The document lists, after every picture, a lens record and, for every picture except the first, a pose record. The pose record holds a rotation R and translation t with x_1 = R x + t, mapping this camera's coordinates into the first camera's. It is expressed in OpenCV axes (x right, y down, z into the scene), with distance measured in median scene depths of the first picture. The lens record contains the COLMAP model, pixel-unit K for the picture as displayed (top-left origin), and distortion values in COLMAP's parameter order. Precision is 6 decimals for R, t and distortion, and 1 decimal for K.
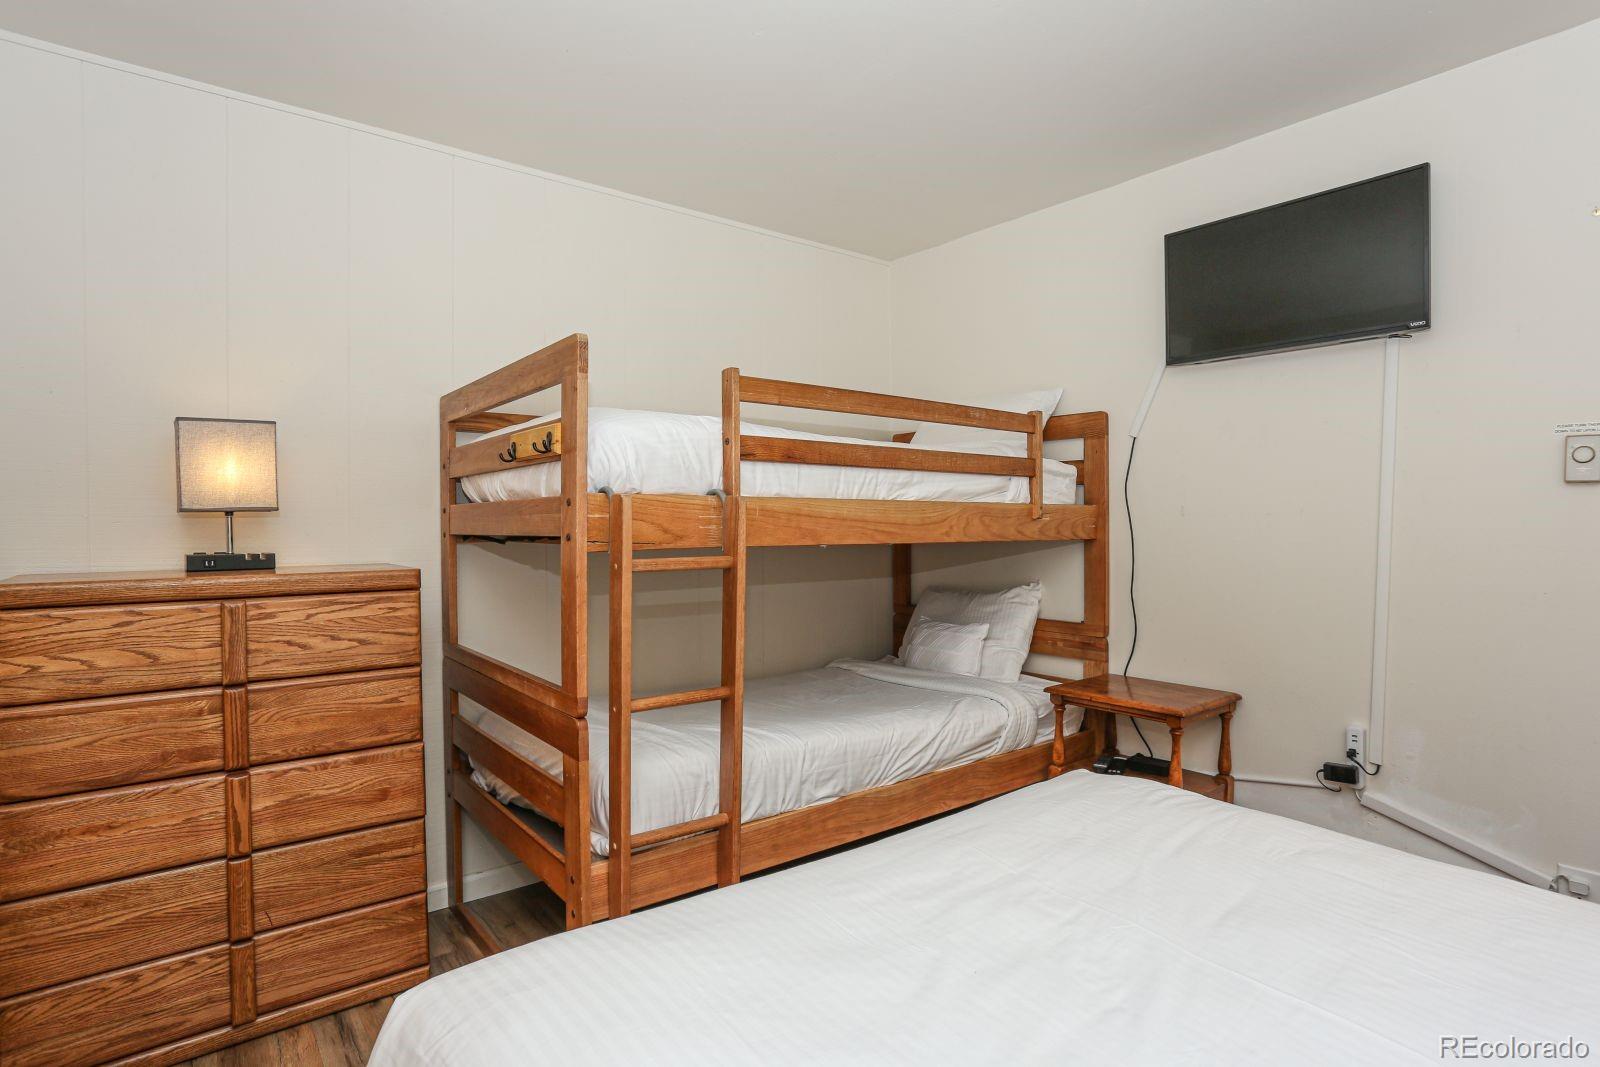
lens RADIAL K [[833.2, 0, 800.6], [0, 833.2, 533.6], [0, 0, 1]] dist [-0.023291, 0.009971]
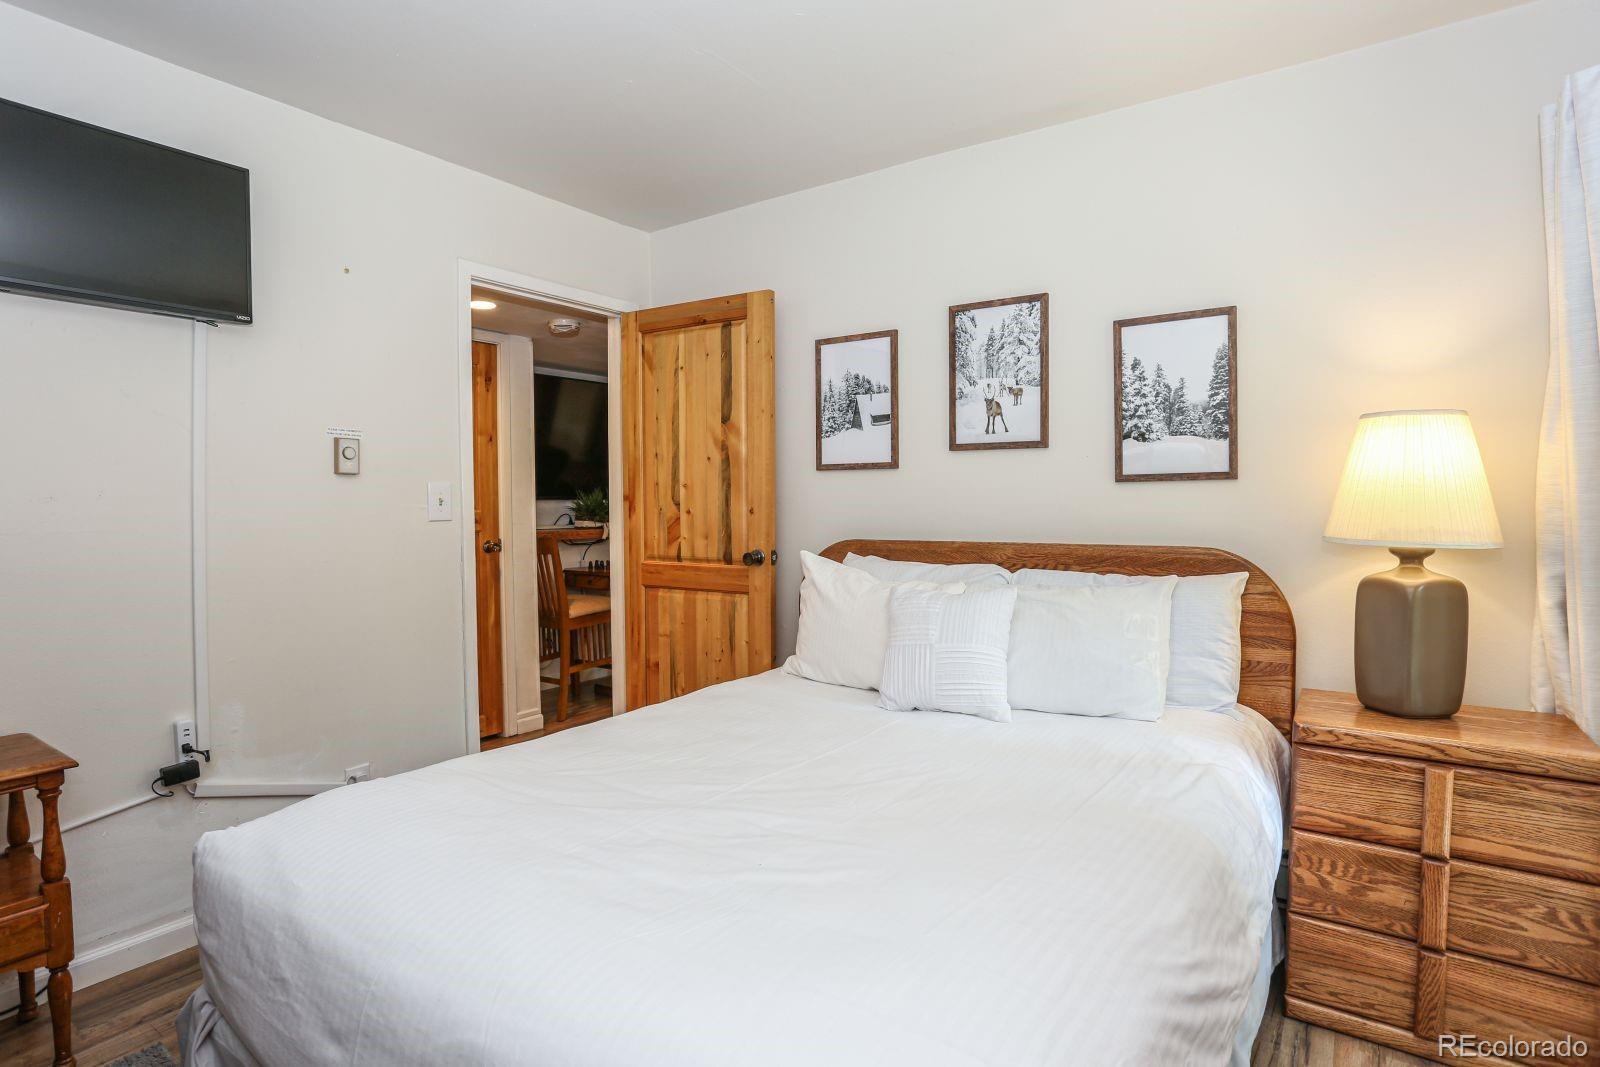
lens RADIAL K [[833.2, 0, 801.4], [0, 833.2, 527.8], [0, 0, 1]] dist [-0.023291, 0.009971]
pose [[-0.284564, -0.033014, 0.958088, -0.449051], [0.027852, 0.998700, 0.042686, -0.010407], [-0.958252, 0.038832, -0.283275, 0.587819]]
